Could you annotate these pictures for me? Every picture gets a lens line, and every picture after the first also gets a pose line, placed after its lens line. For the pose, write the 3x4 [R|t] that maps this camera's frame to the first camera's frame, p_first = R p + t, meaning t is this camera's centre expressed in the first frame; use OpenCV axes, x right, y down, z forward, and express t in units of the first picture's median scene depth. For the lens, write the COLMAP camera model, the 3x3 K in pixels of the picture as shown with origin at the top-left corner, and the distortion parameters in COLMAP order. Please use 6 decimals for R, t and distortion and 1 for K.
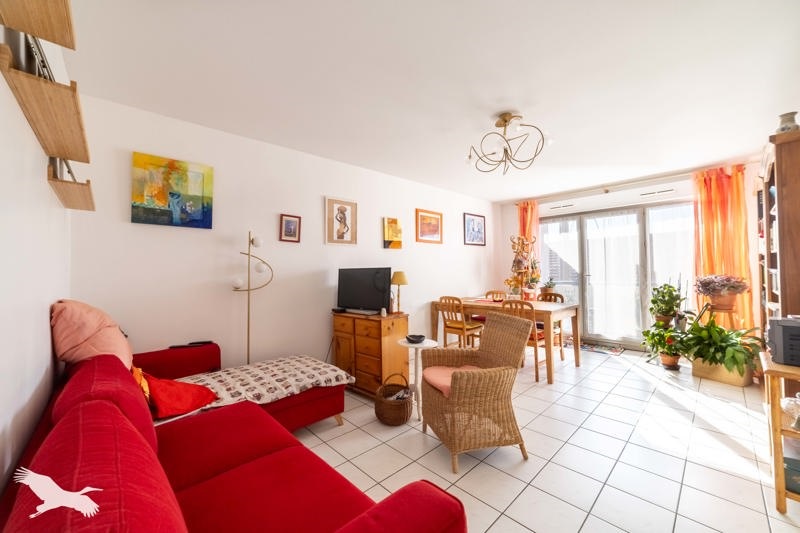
lens RADIAL K [[306.5, 0, 402.0], [0, 306.5, 266.8], [0, 0, 1]] dist [-0.021627, 0.000002]
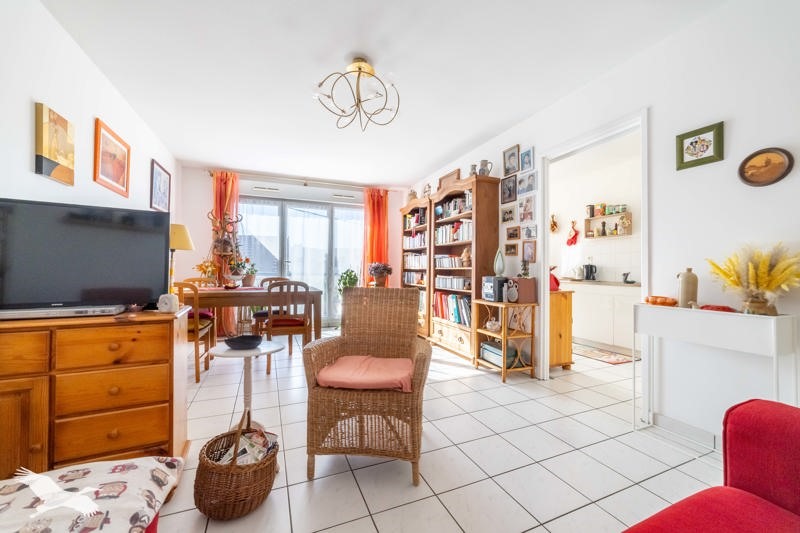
lens RADIAL K [[306.5, 0, 405.8], [0, 306.5, 266.3], [0, 0, 1]] dist [-0.021627, 0.000002]
pose [[0.355150, 0.026482, 0.934434, -0.235419], [-0.027367, 0.999465, -0.017923, 0.058284], [-0.934409, -0.019207, 0.355685, 0.318628]]
